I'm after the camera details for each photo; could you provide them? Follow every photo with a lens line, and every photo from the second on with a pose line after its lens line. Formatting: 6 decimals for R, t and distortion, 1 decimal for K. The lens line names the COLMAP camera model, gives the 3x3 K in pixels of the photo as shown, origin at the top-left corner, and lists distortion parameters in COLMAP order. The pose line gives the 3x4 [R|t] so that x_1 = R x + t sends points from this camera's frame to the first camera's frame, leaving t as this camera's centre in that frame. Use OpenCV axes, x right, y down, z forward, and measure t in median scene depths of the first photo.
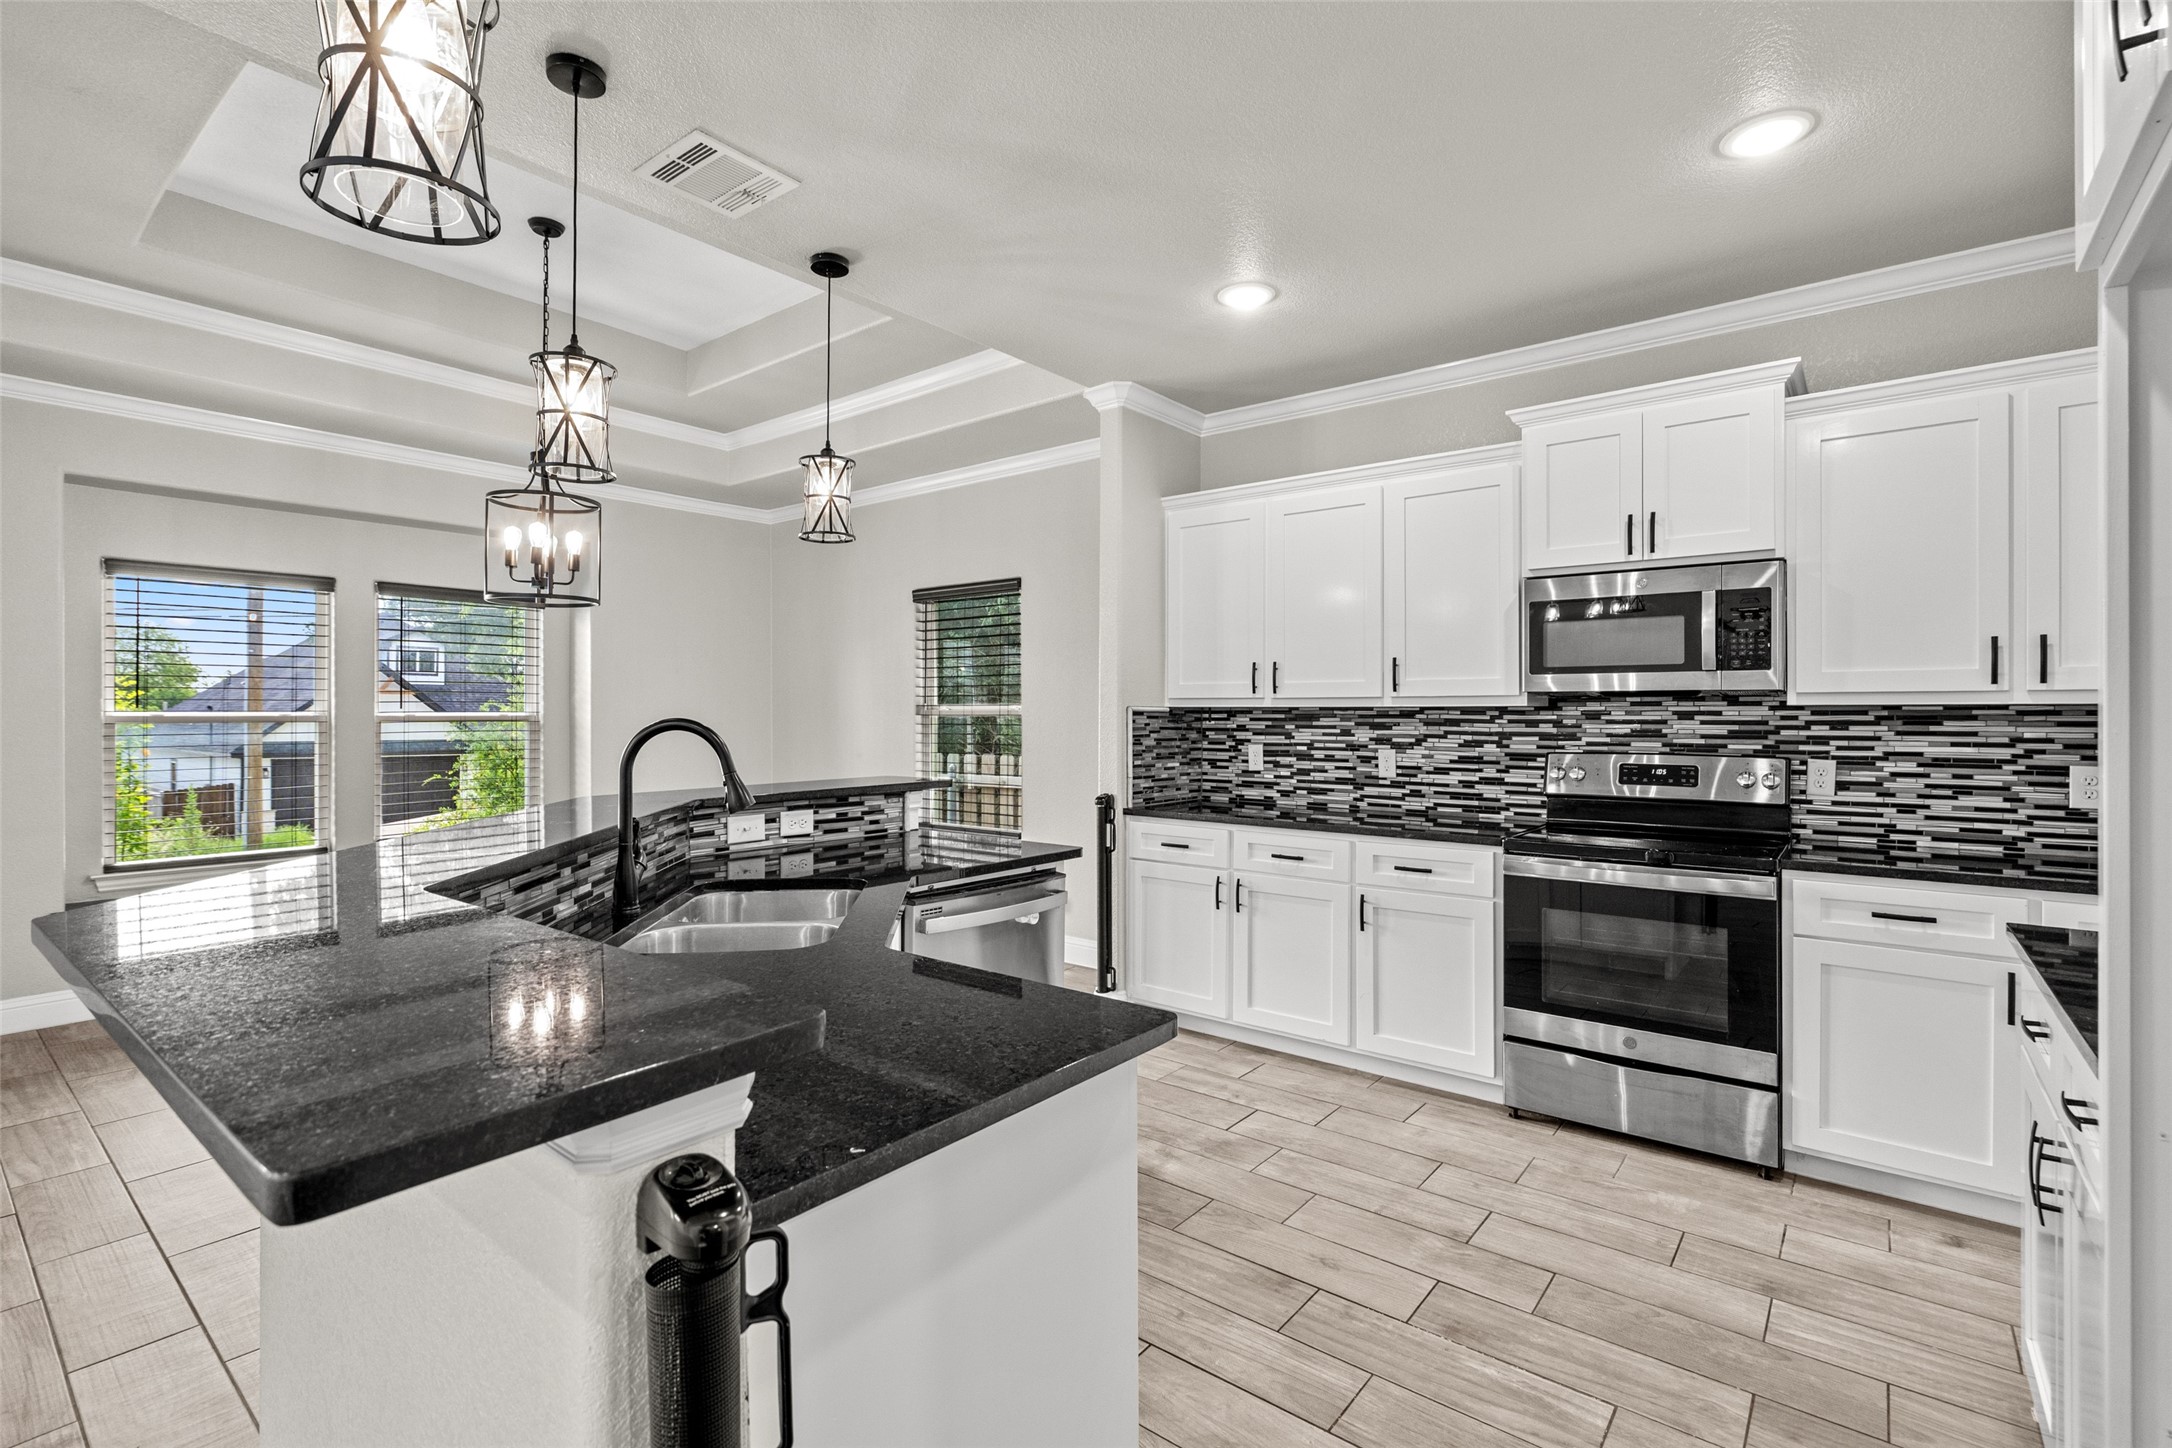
lens RADIAL K [[988.0, 0, 1066.7], [0, 988.0, 707.0], [0, 0, 1]] dist [0.001502, -0.000118]
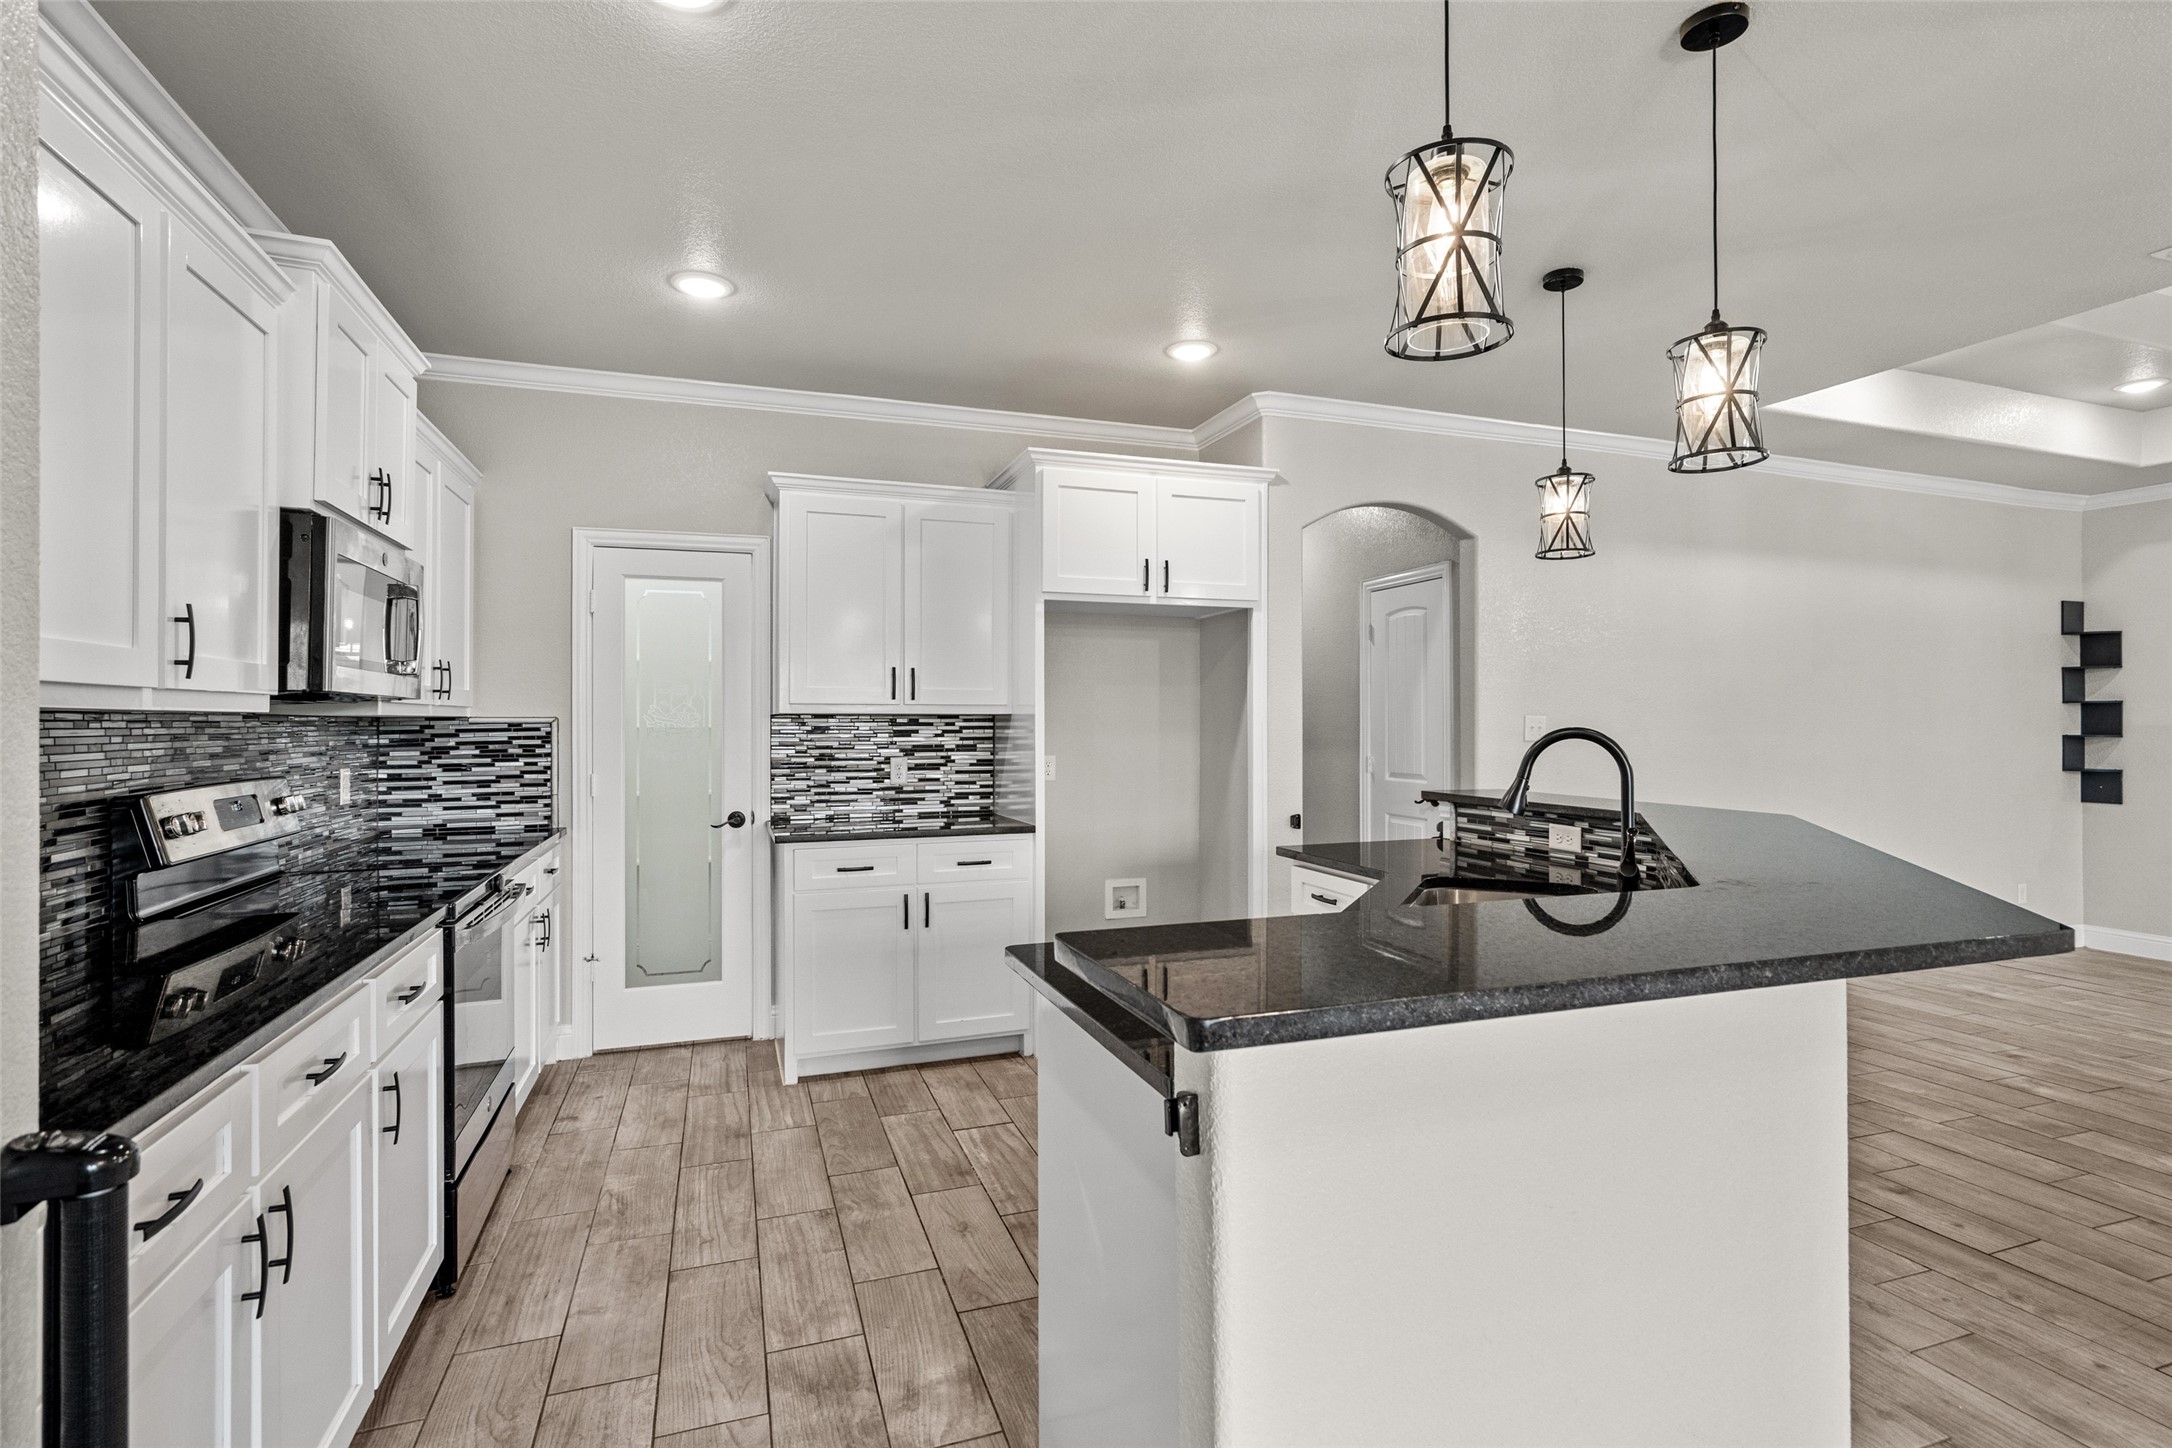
lens RADIAL K [[1057.9, 0, 1090.5], [0, 1057.9, 718.9], [0, 0, 1]] dist [0.030997, 0.000179]
pose [[-0.863819, 0.002150, 0.503798, -0.308812], [-0.001983, 0.999969, -0.007667, 0.007582], [-0.503798, -0.007621, -0.863788, 1.336417]]
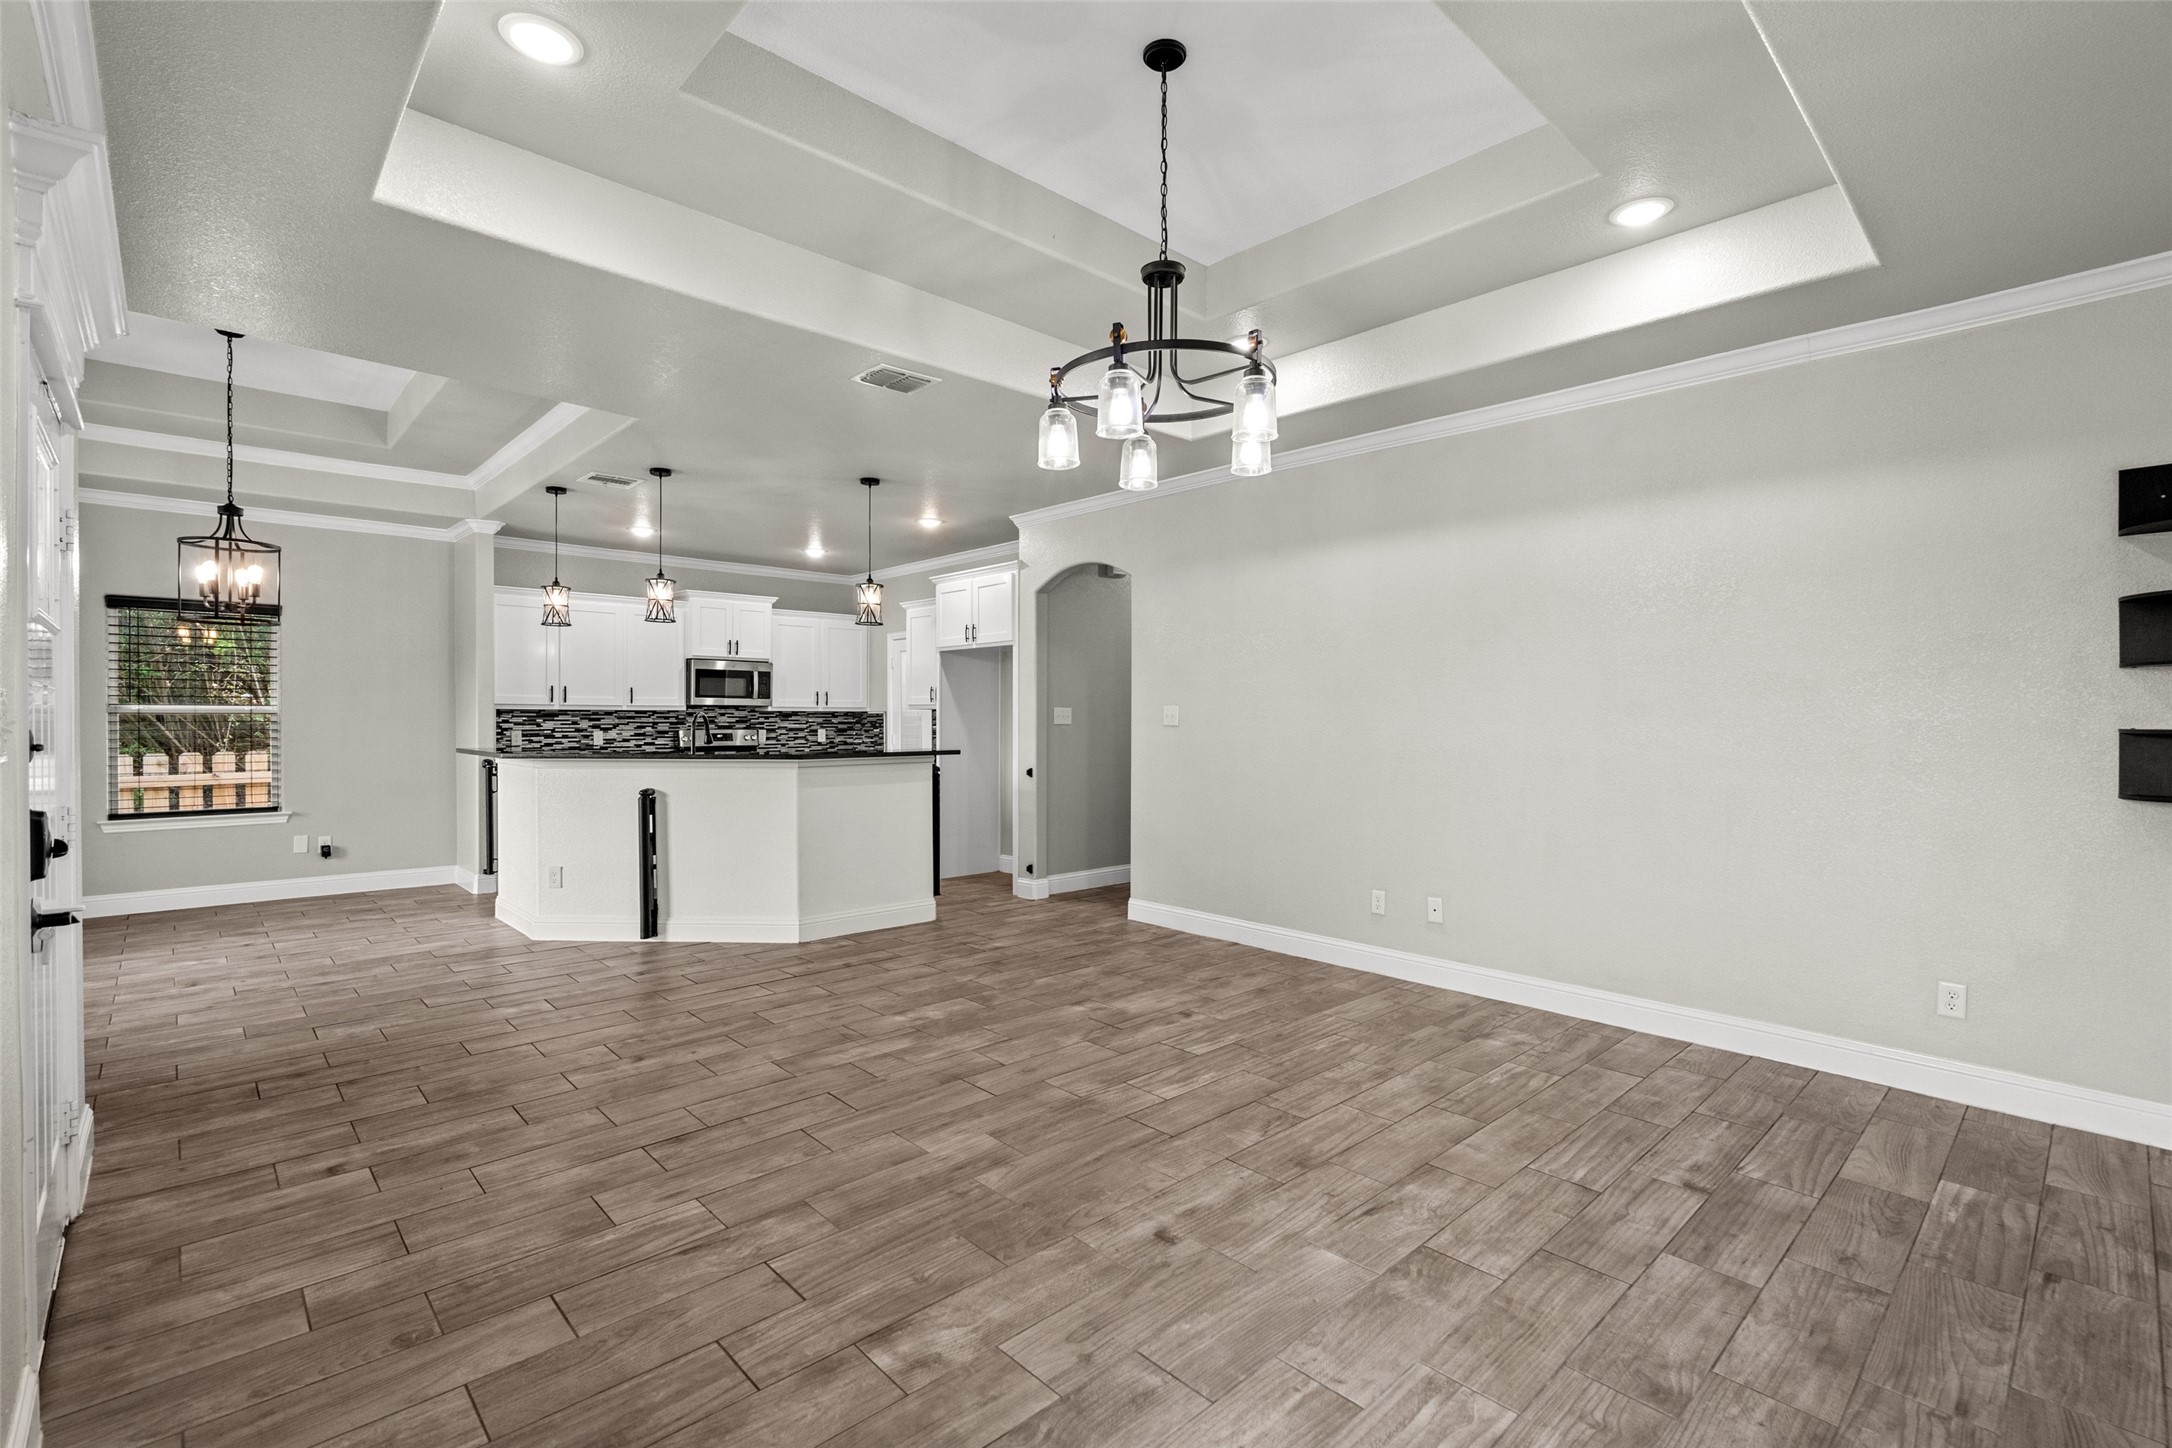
lens RADIAL K [[988.0, 0, 1086.4], [0, 988.0, 736.8], [0, 0, 1]] dist [0.001502, -0.000118]
pose [[0.142618, -0.017706, 0.989619, -1.836441], [-0.004634, 0.999817, 0.018556, 0.014784], [-0.989767, -0.007232, 0.142510, -0.327866]]
